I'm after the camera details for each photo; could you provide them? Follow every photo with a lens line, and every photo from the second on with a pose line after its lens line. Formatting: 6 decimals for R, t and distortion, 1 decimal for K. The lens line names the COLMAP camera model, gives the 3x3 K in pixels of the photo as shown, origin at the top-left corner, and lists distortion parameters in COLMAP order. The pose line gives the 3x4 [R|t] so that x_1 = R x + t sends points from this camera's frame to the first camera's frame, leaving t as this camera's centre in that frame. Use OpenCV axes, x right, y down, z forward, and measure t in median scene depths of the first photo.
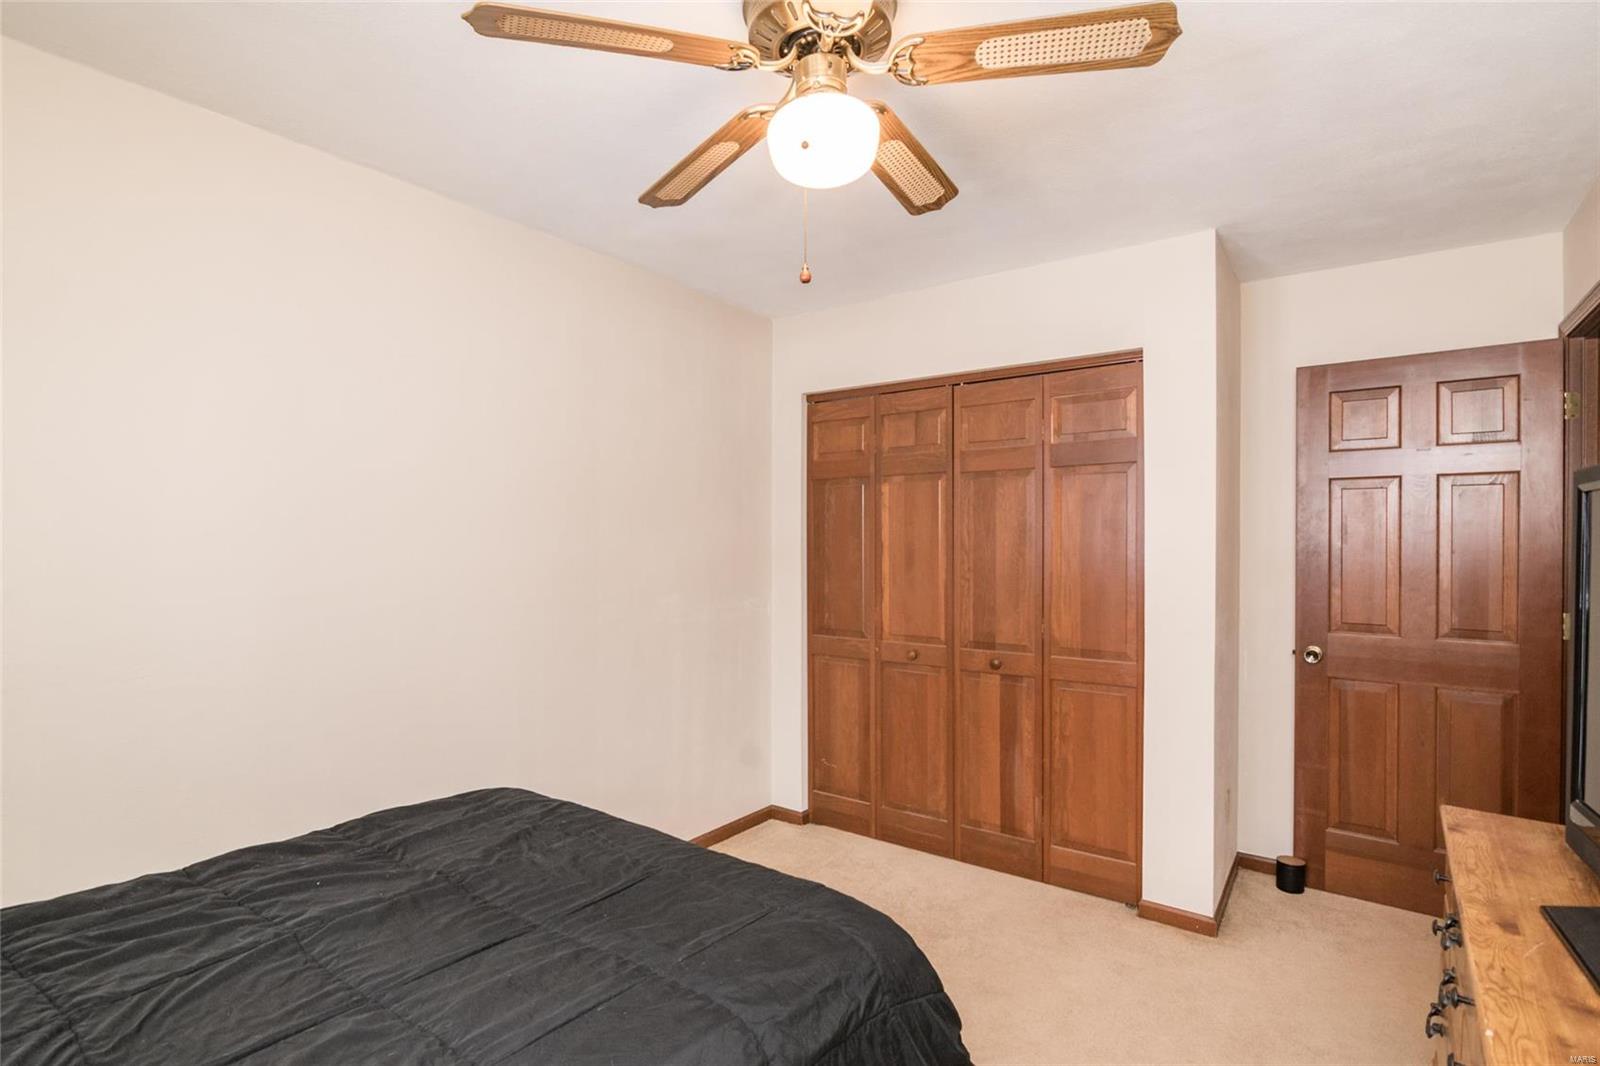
lens RADIAL K [[776.6, 0, 800.6], [0, 776.6, 538.7], [0, 0, 1]] dist [-0.006406, -0.004234]
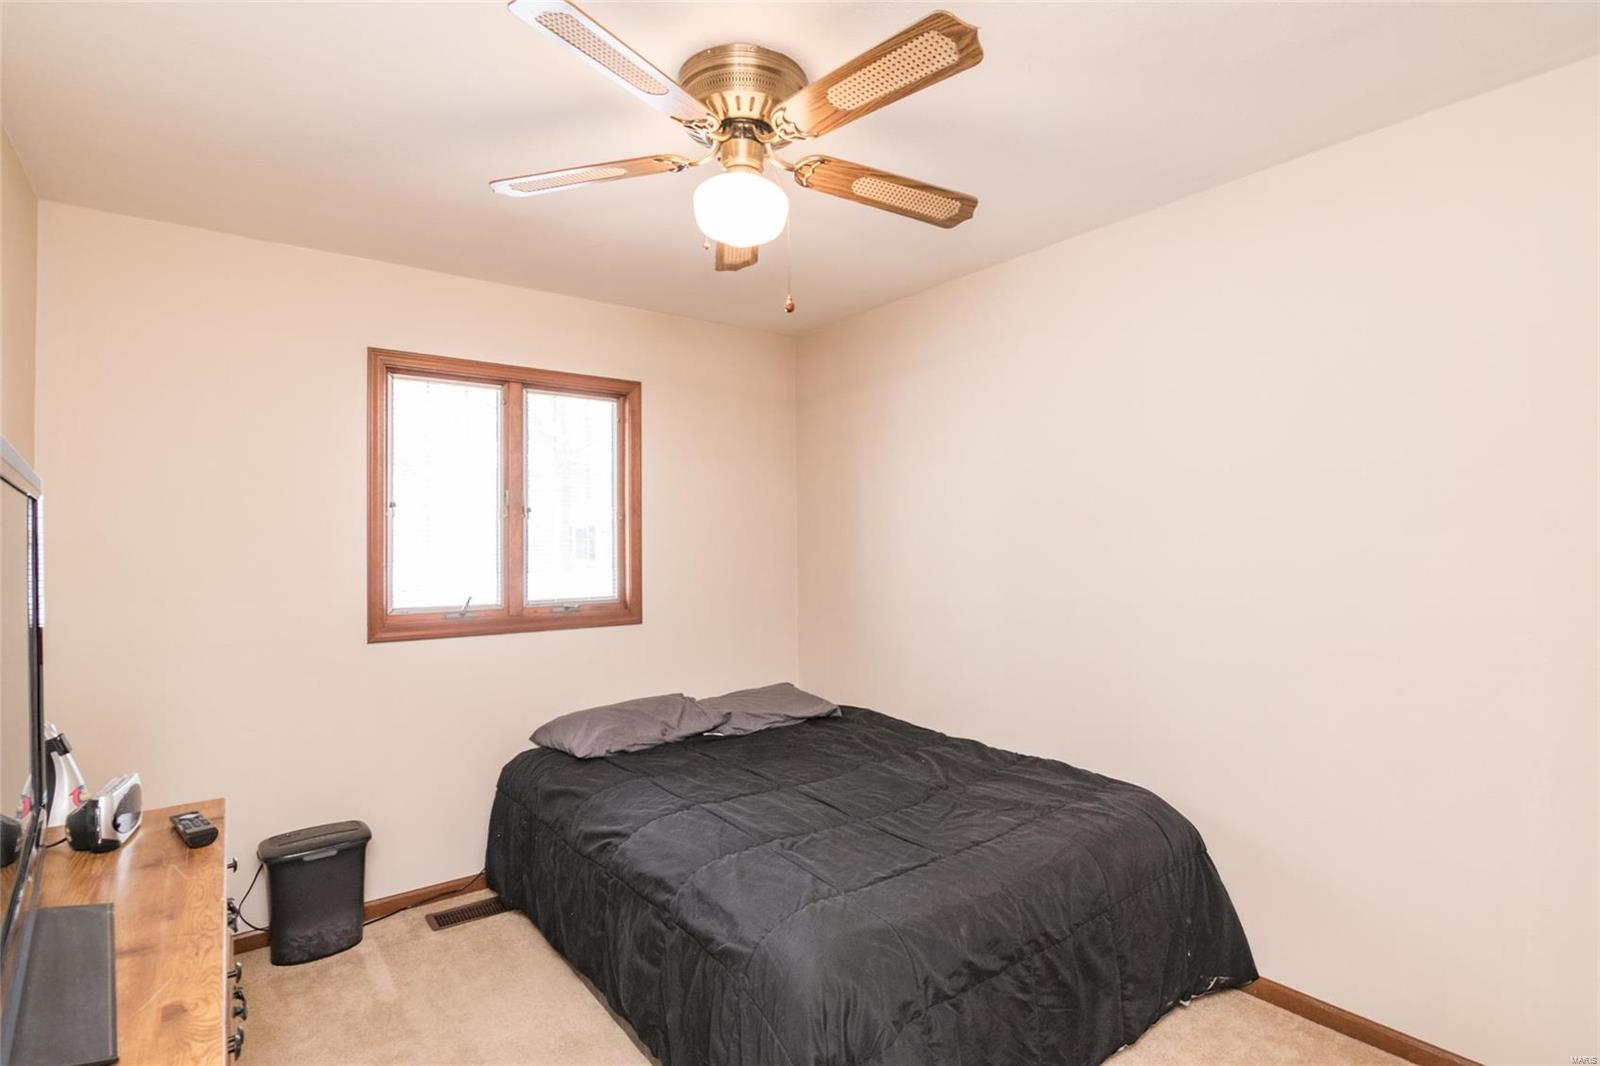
lens RADIAL K [[776.6, 0, 807.1], [0, 776.6, 538.5], [0, 0, 1]] dist [-0.006406, -0.004234]
pose [[-0.278736, -0.006380, -0.960347, 1.001380], [0.011140, 0.999889, -0.009876, -0.001058], [0.960303, -0.013451, -0.278634, 1.241394]]
